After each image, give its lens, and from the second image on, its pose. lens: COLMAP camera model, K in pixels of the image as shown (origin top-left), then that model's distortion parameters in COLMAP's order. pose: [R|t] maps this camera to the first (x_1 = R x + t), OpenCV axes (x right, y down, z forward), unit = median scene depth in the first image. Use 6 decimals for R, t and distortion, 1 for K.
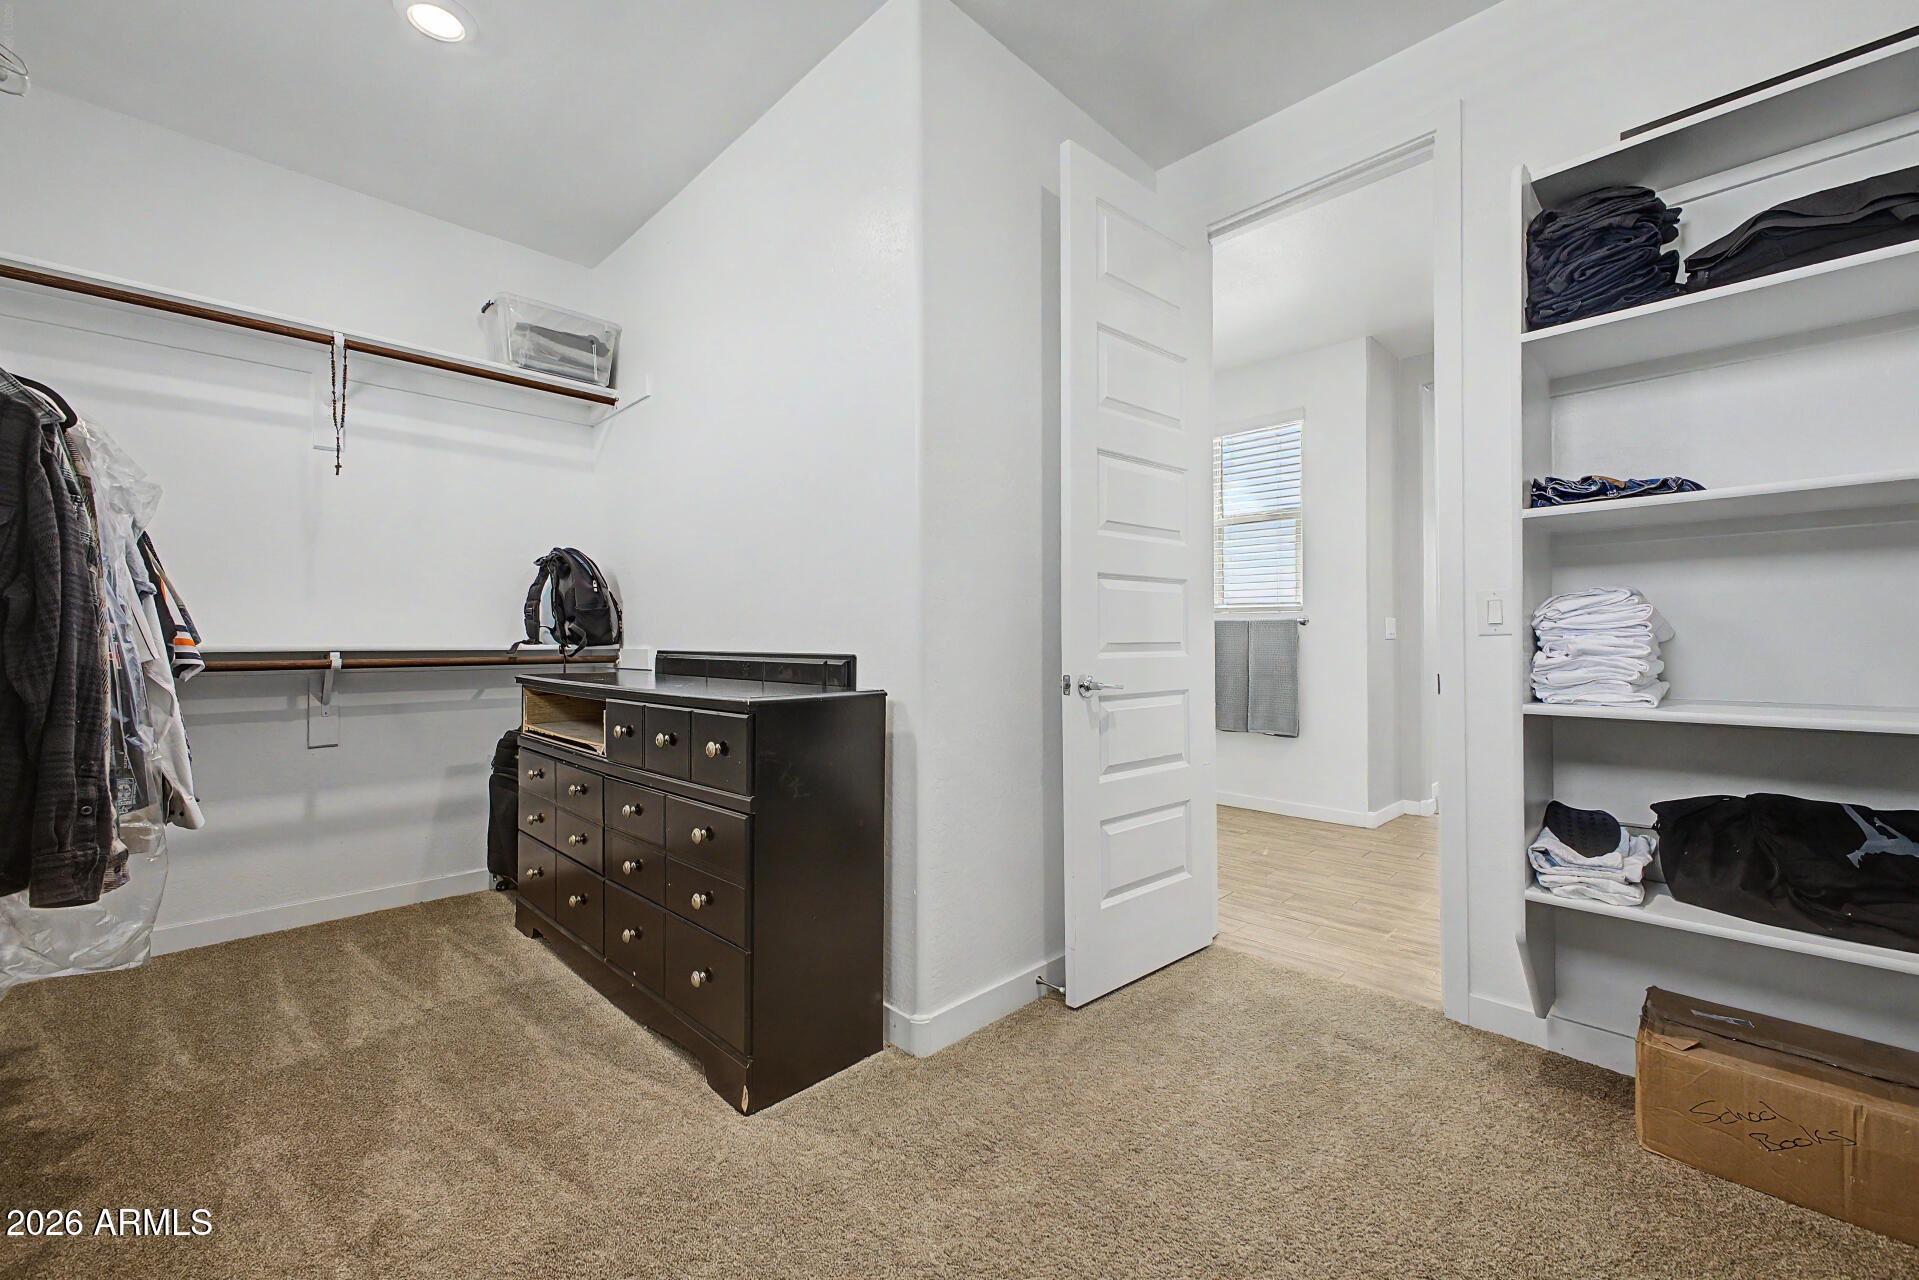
lens RADIAL K [[763.8, 0, 956.6], [0, 763.8, 639.4], [0, 0, 1]] dist [0.000553, 0.000134]
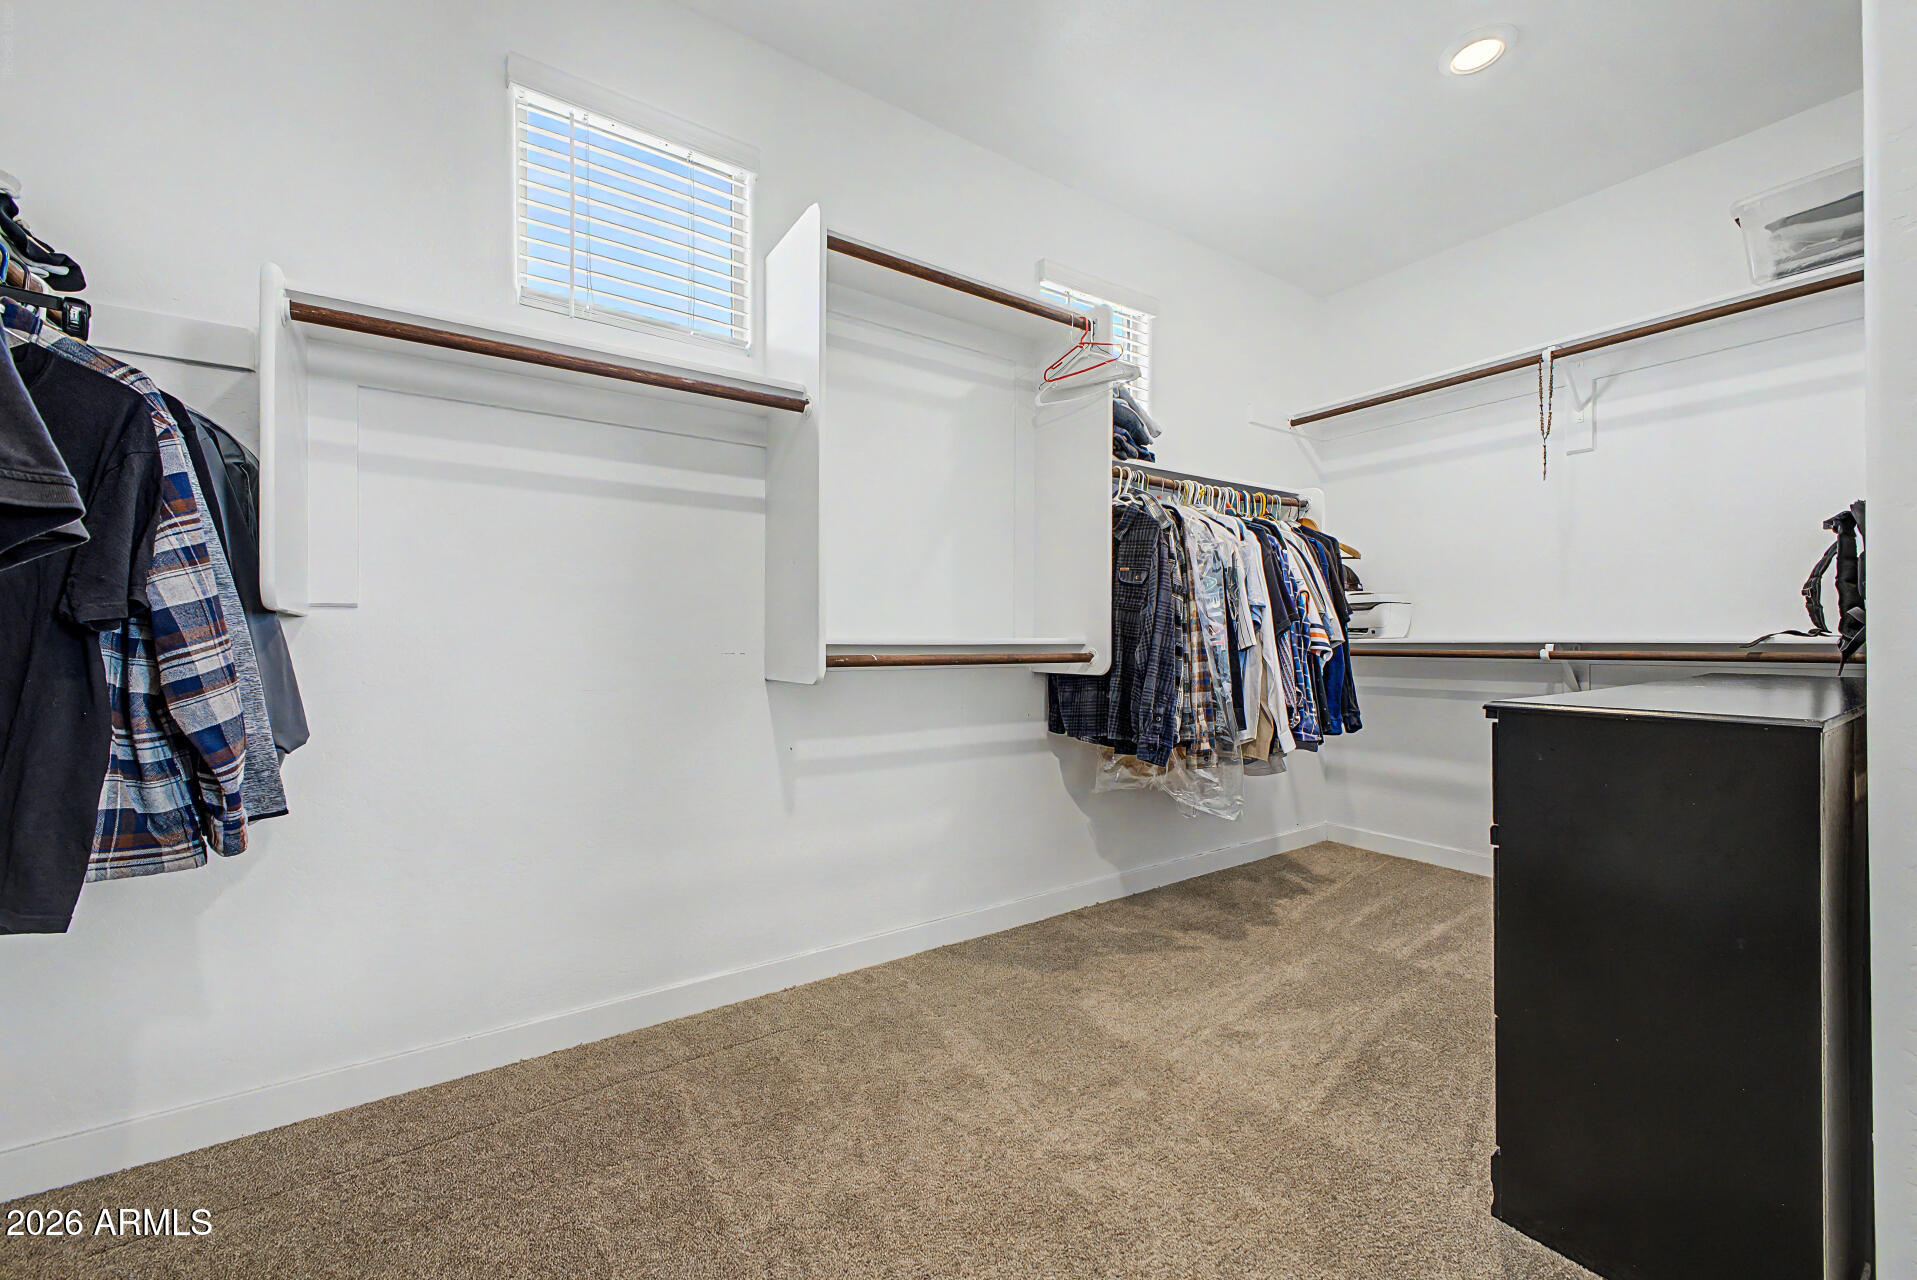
lens RADIAL K [[763.0, 0, 957.3], [0, 763.0, 638.1], [0, 0, 1]] dist [0.000553, 0.000134]
pose [[-0.204261, -0.000087, -0.978916, 0.422042], [0.007343, 0.999972, -0.001621, 0.004165], [0.978889, -0.007520, -0.204255, 0.405868]]
